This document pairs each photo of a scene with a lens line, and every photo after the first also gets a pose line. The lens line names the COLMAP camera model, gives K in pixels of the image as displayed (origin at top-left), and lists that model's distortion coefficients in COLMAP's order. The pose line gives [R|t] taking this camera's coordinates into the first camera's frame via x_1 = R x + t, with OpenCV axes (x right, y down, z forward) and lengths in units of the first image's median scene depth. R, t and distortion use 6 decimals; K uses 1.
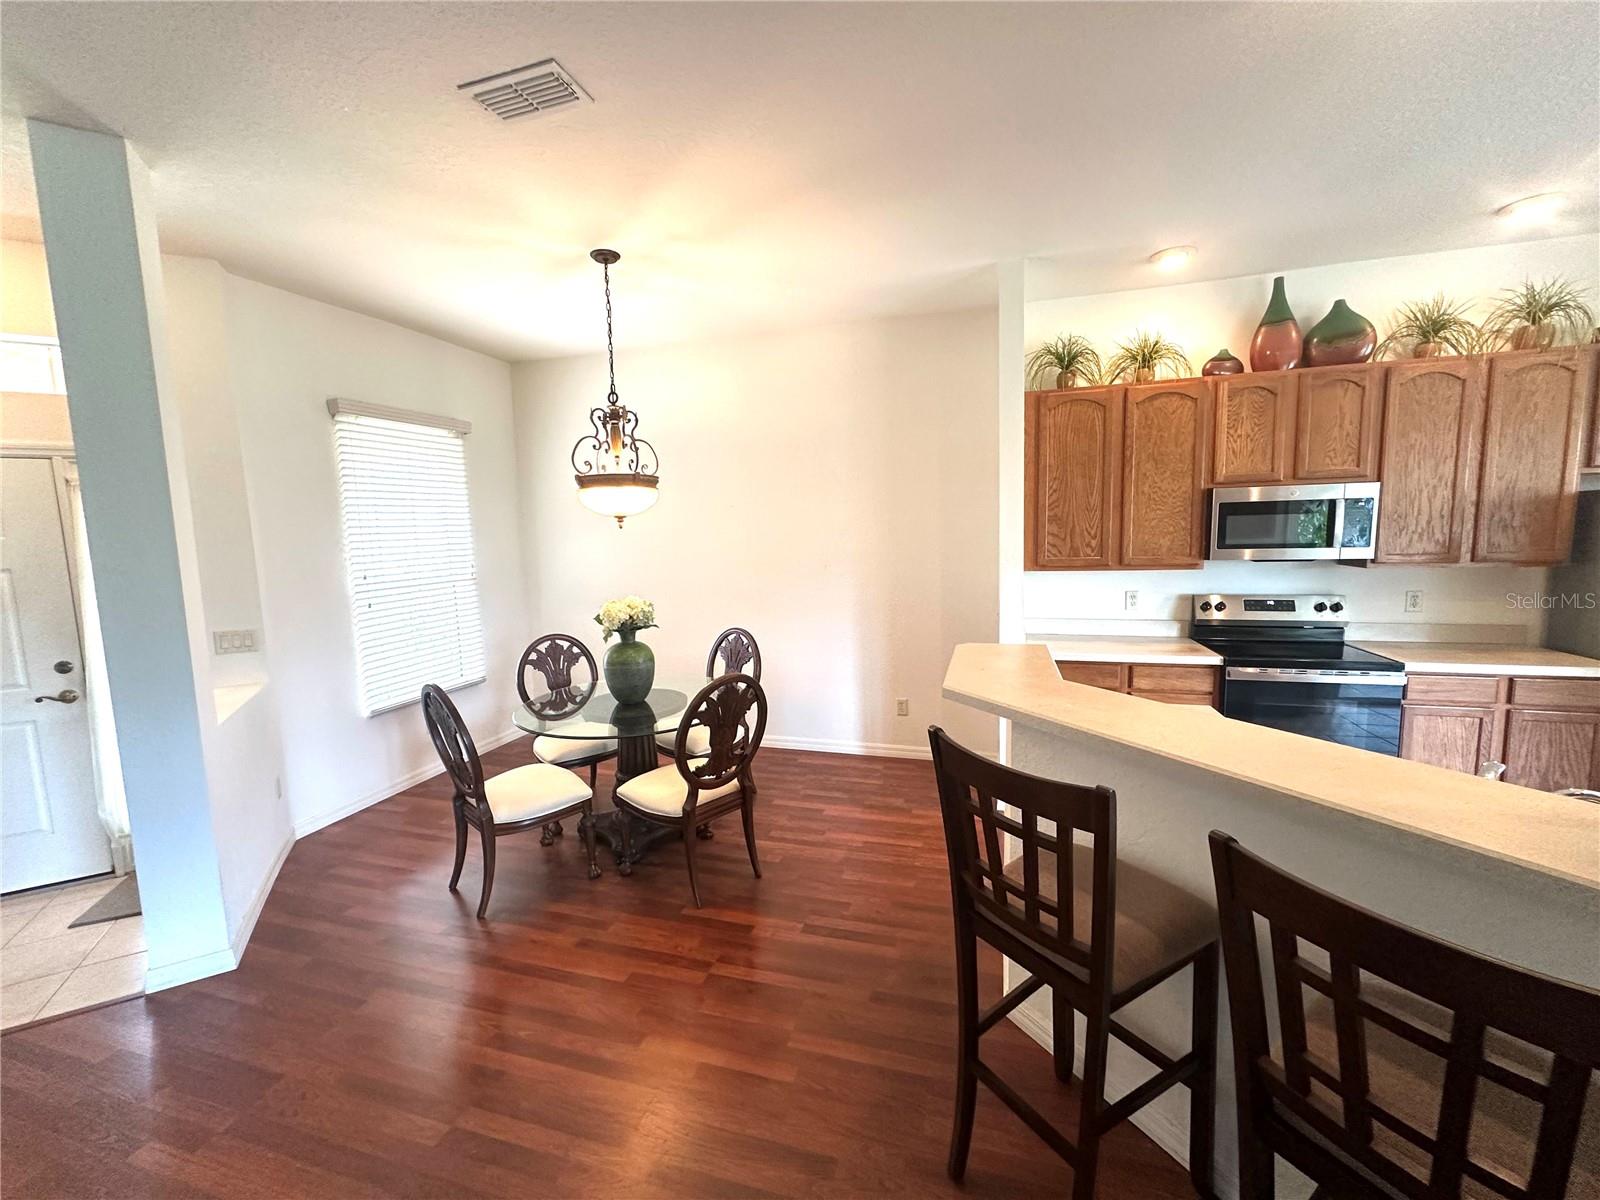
lens RADIAL K [[638.8, 0, 798.0], [0, 638.8, 599.8], [0, 0, 1]] dist [-0.003779, 0.001514]
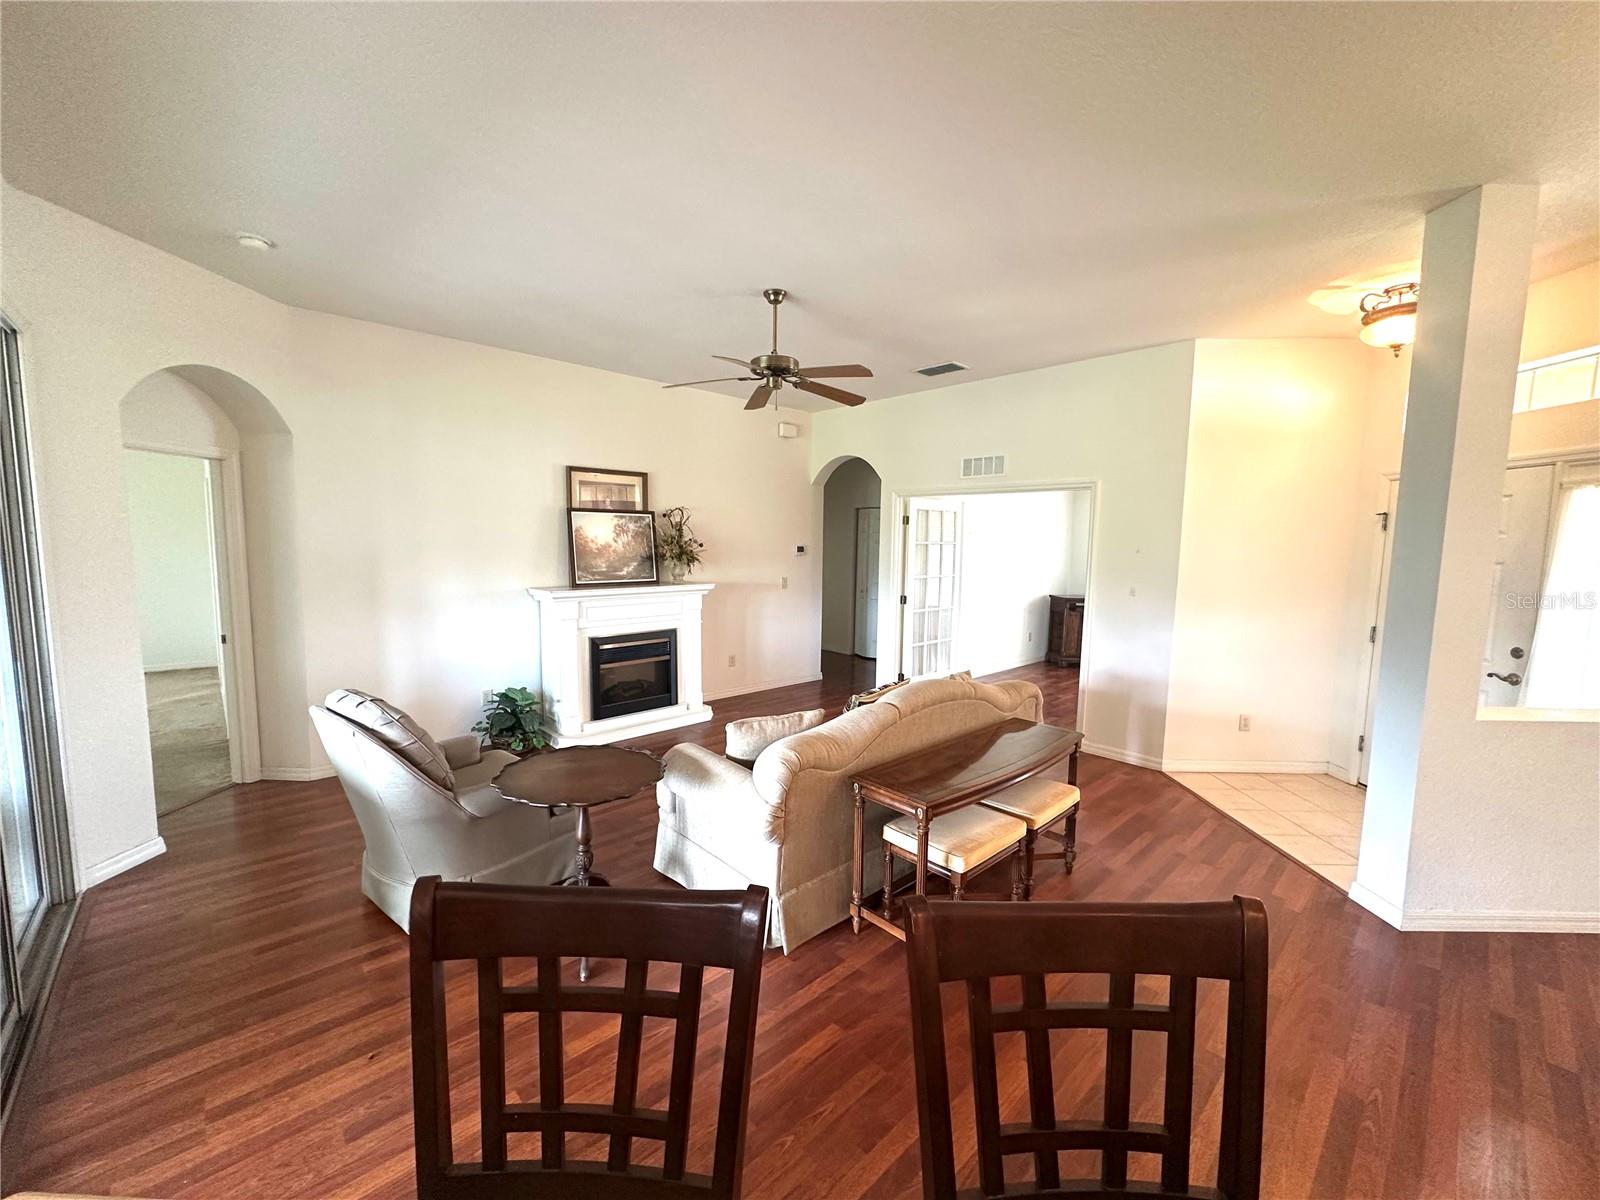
lens RADIAL K [[638.8, 0, 798.5], [0, 638.8, 600.9], [0, 0, 1]] dist [-0.003779, 0.001514]
pose [[-0.509210, 0.103314, -0.854419, 0.380531], [-0.096375, 0.979680, 0.175897, -0.051266], [0.855229, 0.171913, -0.488906, 0.402753]]
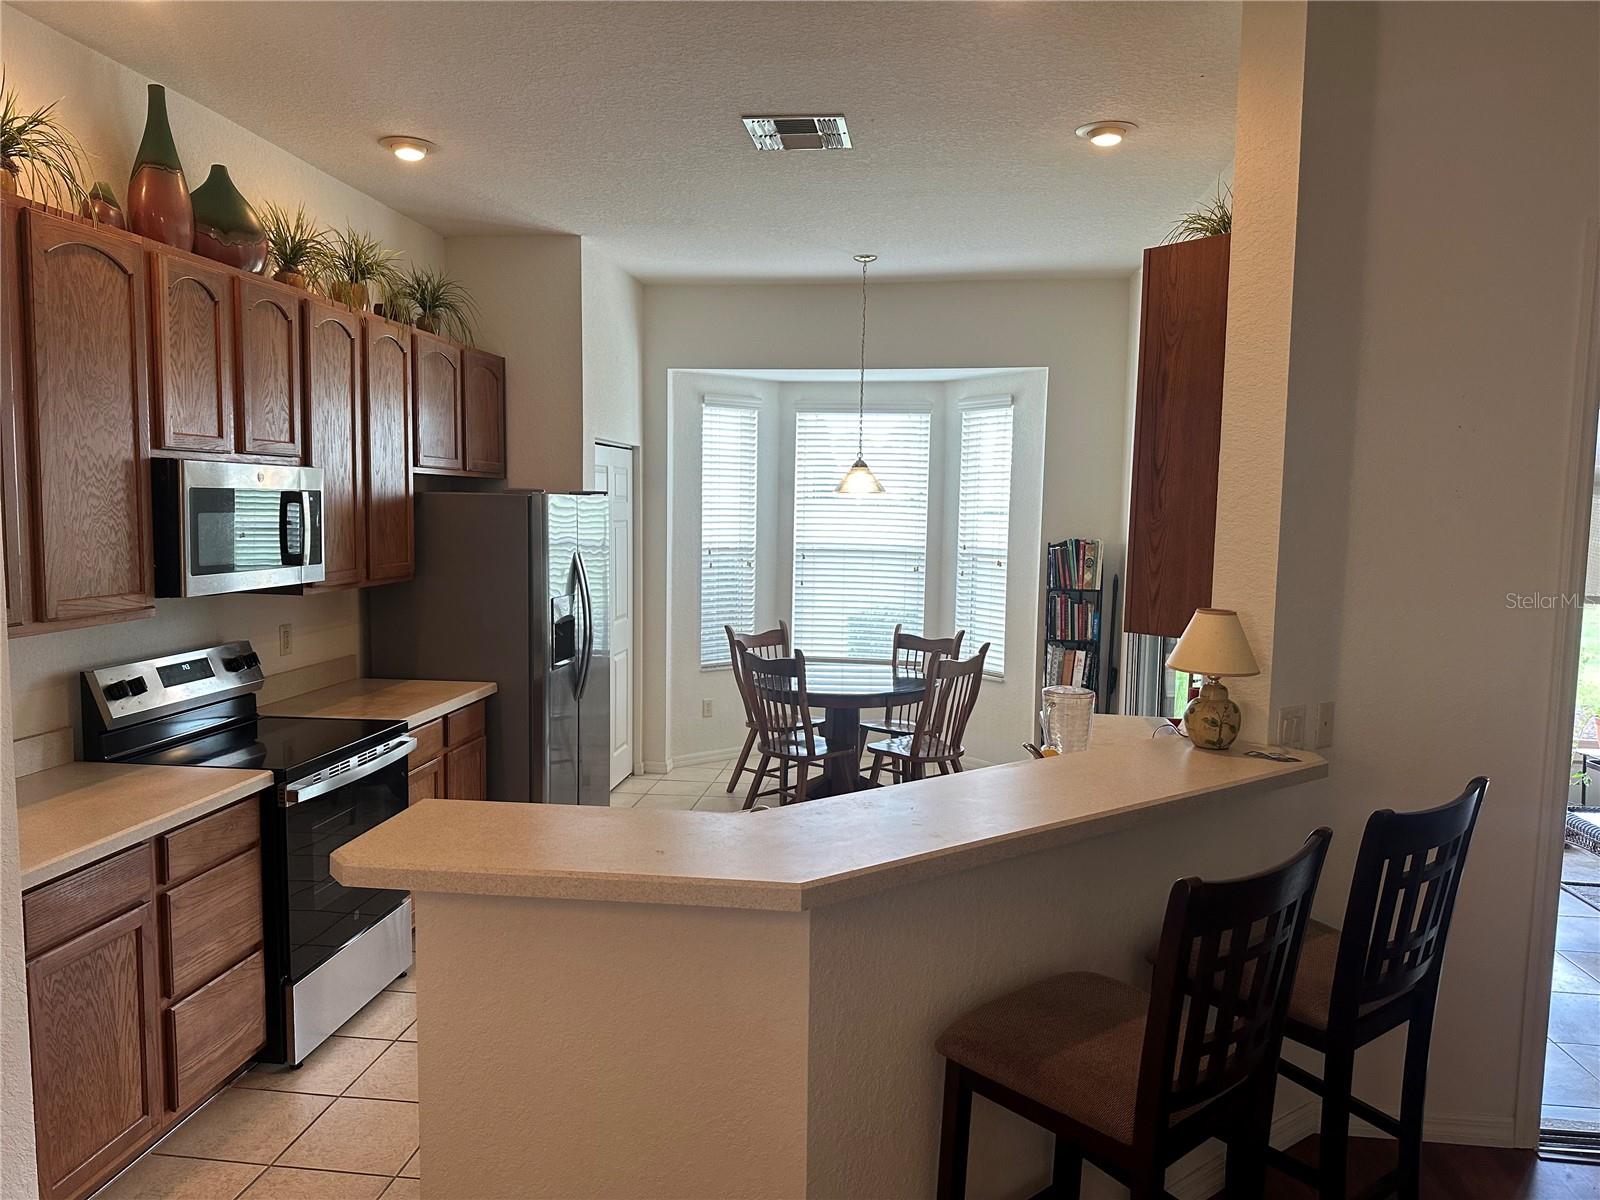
lens RADIAL K [[1117.4, 0, 792.9], [0, 1117.4, 610.9], [0, 0, 1]] dist [0.052903, -0.066400]
pose [[-0.171159, -0.070265, 0.982735, -0.347030], [0.096843, 0.991424, 0.087753, -0.086156], [-0.980472, 0.110191, -0.162887, 0.681650]]
